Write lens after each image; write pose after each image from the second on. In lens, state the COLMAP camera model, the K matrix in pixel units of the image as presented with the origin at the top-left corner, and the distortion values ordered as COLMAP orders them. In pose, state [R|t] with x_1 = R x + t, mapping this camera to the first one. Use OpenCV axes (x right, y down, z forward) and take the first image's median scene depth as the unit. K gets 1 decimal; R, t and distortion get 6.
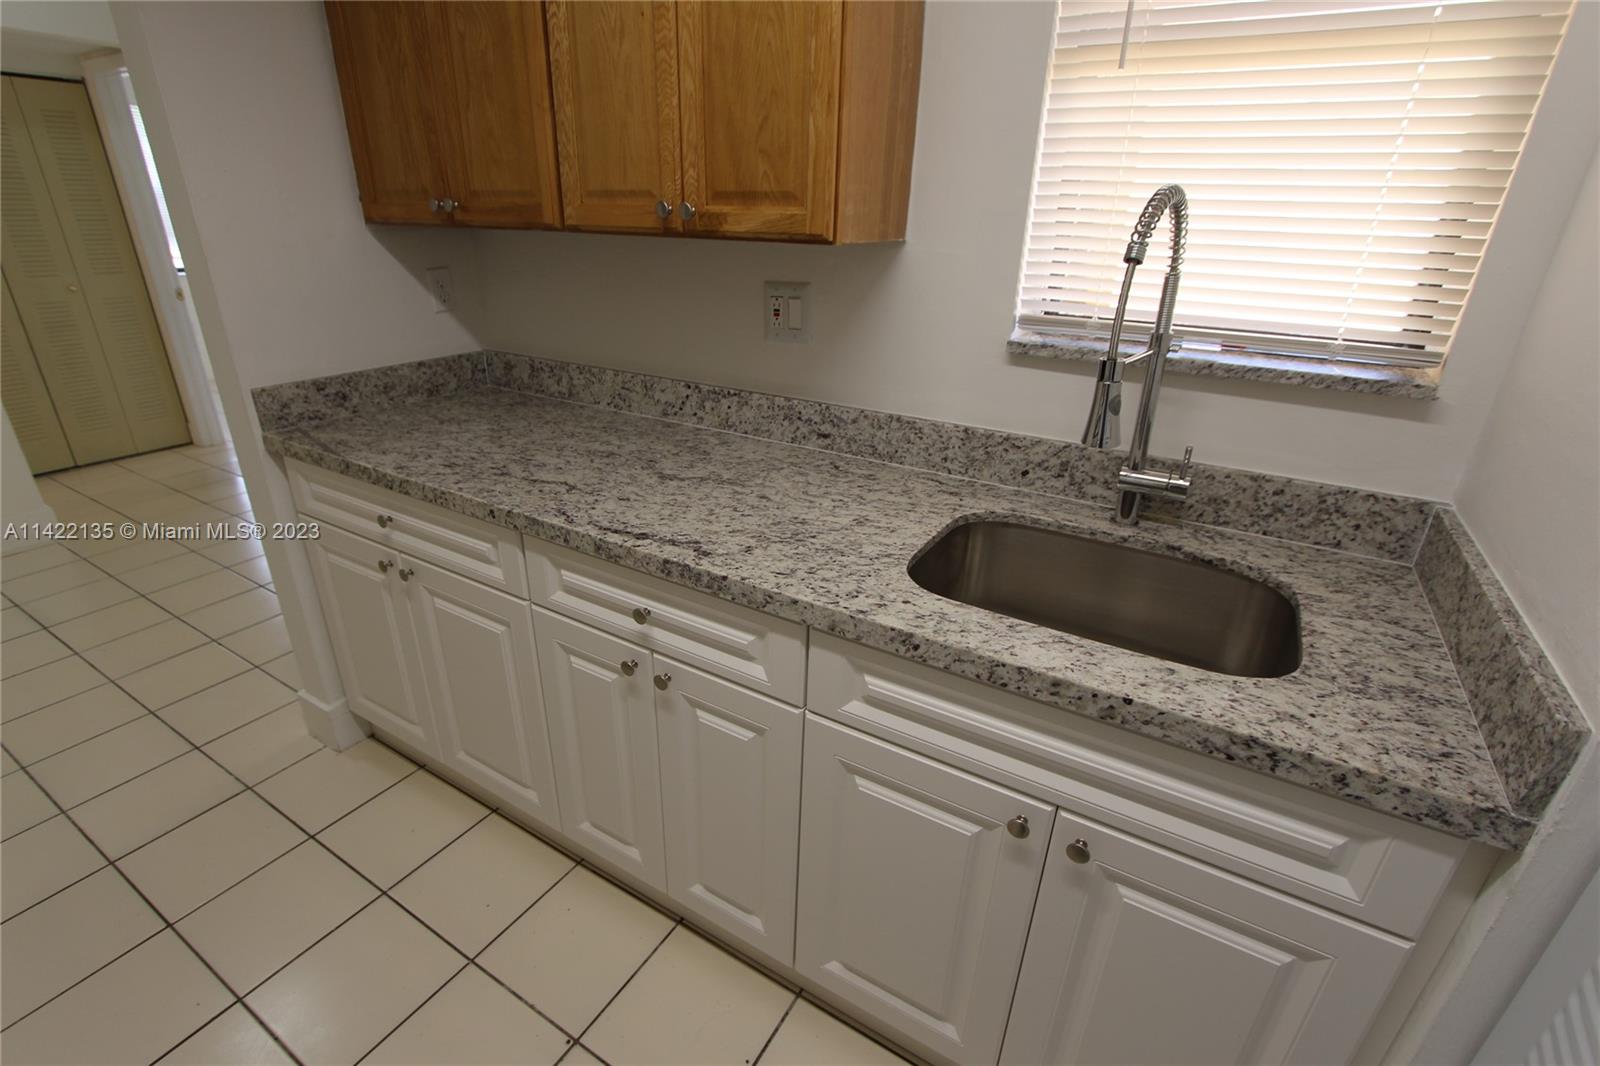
lens RADIAL K [[748.1, 0, 789.0], [0, 748.1, 537.8], [0, 0, 1]] dist [-0.024516, 0.005718]
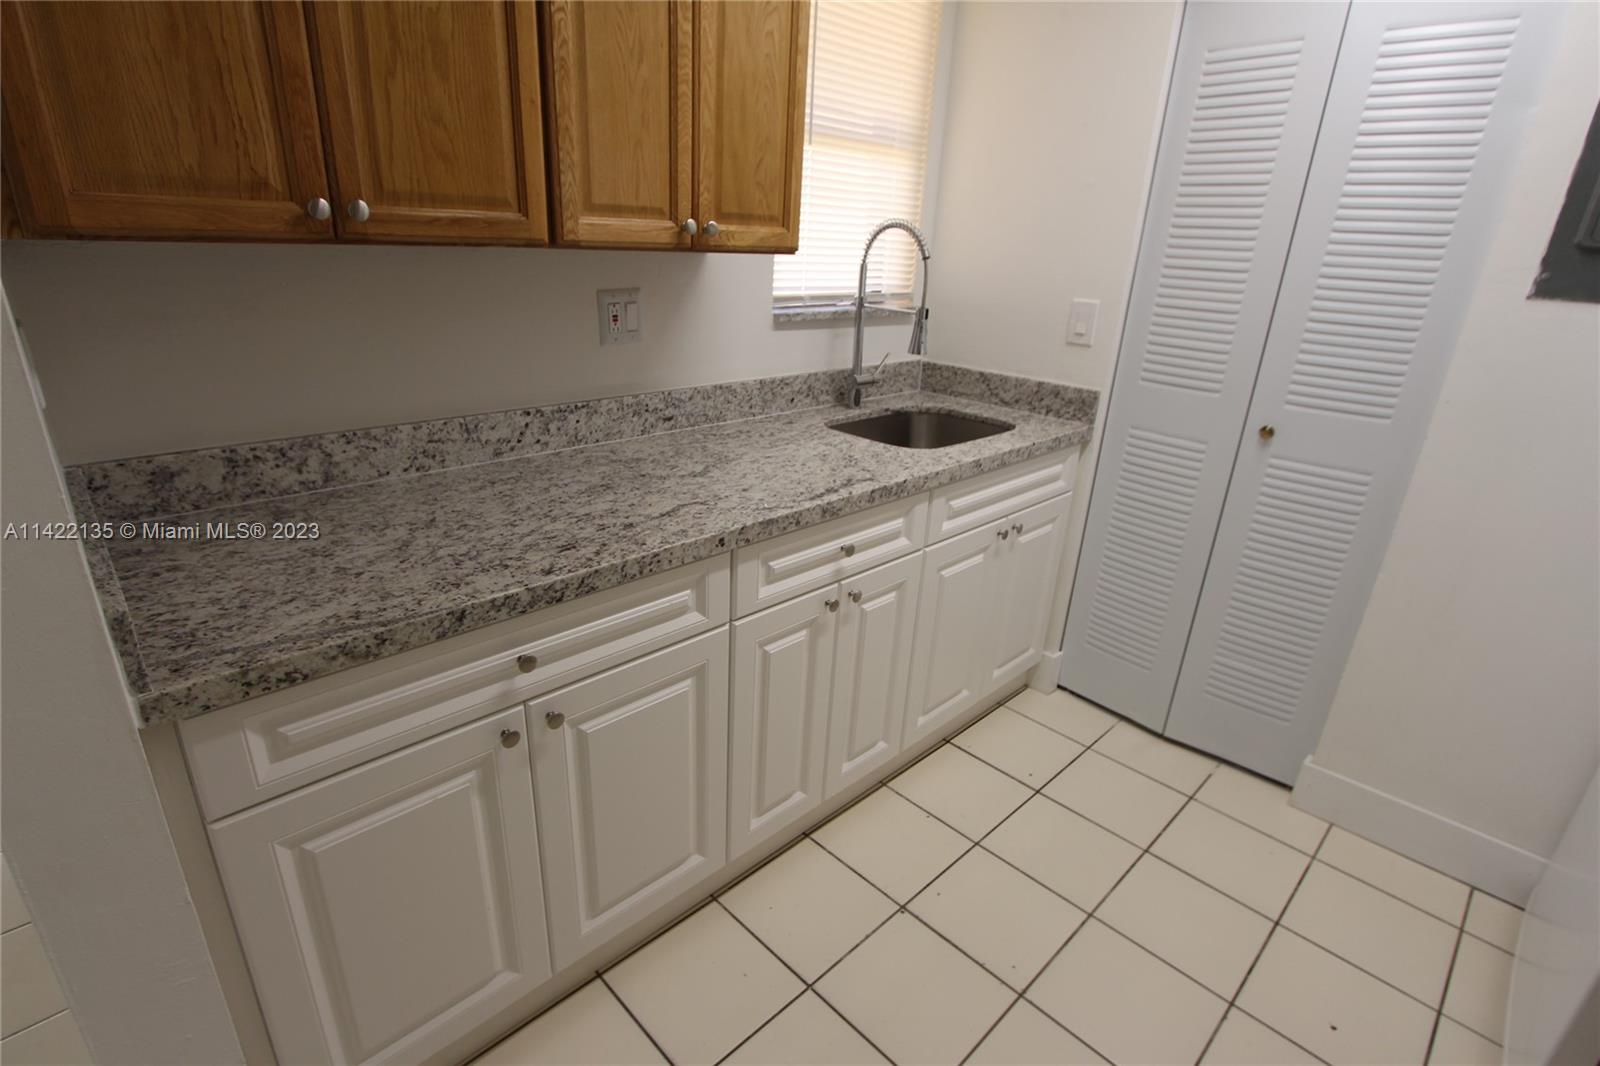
lens RADIAL K [[782.1, 0, 784.8], [0, 782.1, 532.4], [0, 0, 1]] dist [-0.020784, 0.002403]
pose [[0.250163, -0.354055, 0.901146, -1.164122], [0.355495, 0.899320, 0.254650, -0.246521], [-0.900578, 0.256649, 0.350842, 0.518417]]
